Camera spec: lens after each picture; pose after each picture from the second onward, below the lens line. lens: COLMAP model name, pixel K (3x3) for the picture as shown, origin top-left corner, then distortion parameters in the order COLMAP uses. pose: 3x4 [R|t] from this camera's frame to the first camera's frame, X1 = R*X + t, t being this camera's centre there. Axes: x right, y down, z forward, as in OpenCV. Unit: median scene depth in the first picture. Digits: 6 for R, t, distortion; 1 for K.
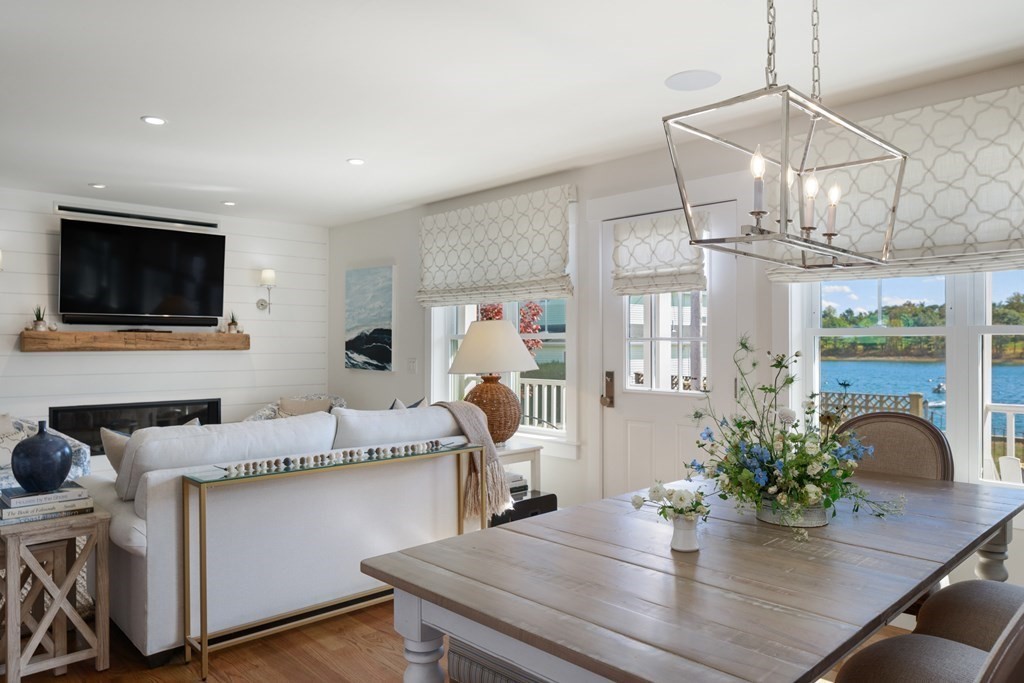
lens RADIAL K [[706.9, 0, 503.2], [0, 706.9, 341.2], [0, 0, 1]] dist [-0.003665, 0.001006]
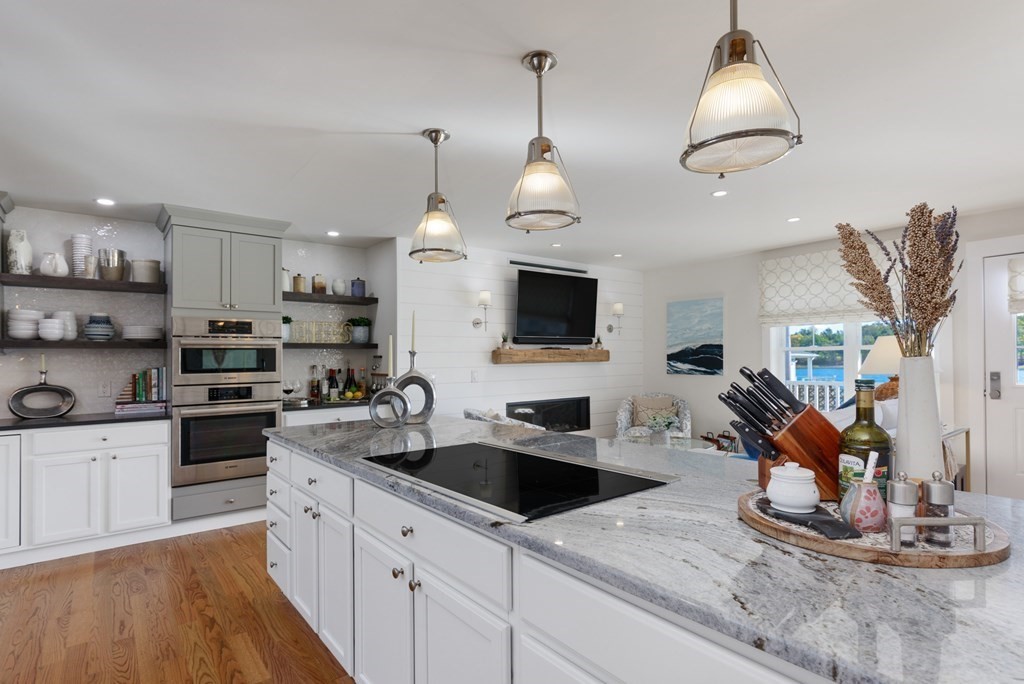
lens RADIAL K [[518.4, 0, 509.8], [0, 518.4, 348.7], [0, 0, 1]] dist [-0.000413, 0.000761]
pose [[0.995077, -0.016011, -0.097800, -0.649062], [0.014440, 0.999755, -0.016750, 0.002726], [0.098044, 0.015255, 0.995065, -0.042409]]
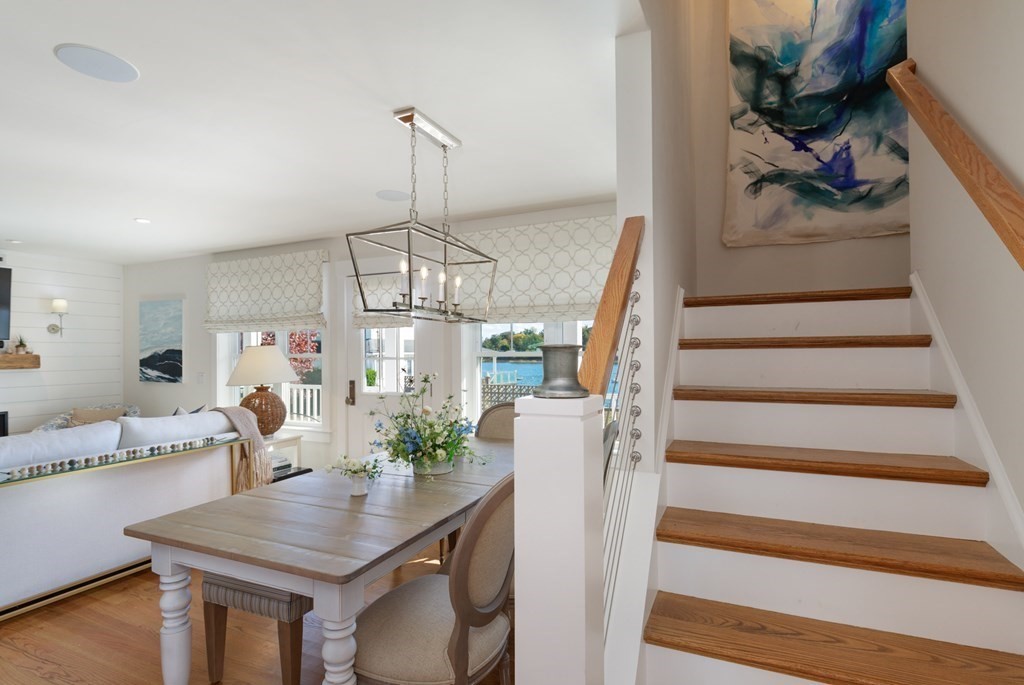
lens RADIAL K [[518.4, 0, 512.2], [0, 518.4, 350.4], [0, 0, 1]] dist [-0.000413, 0.000761]
pose [[0.926204, -0.006698, 0.376964, 0.054503], [0.006508, 0.999977, 0.001777, -0.019302], [-0.376968, 0.000807, 0.926226, -0.113282]]
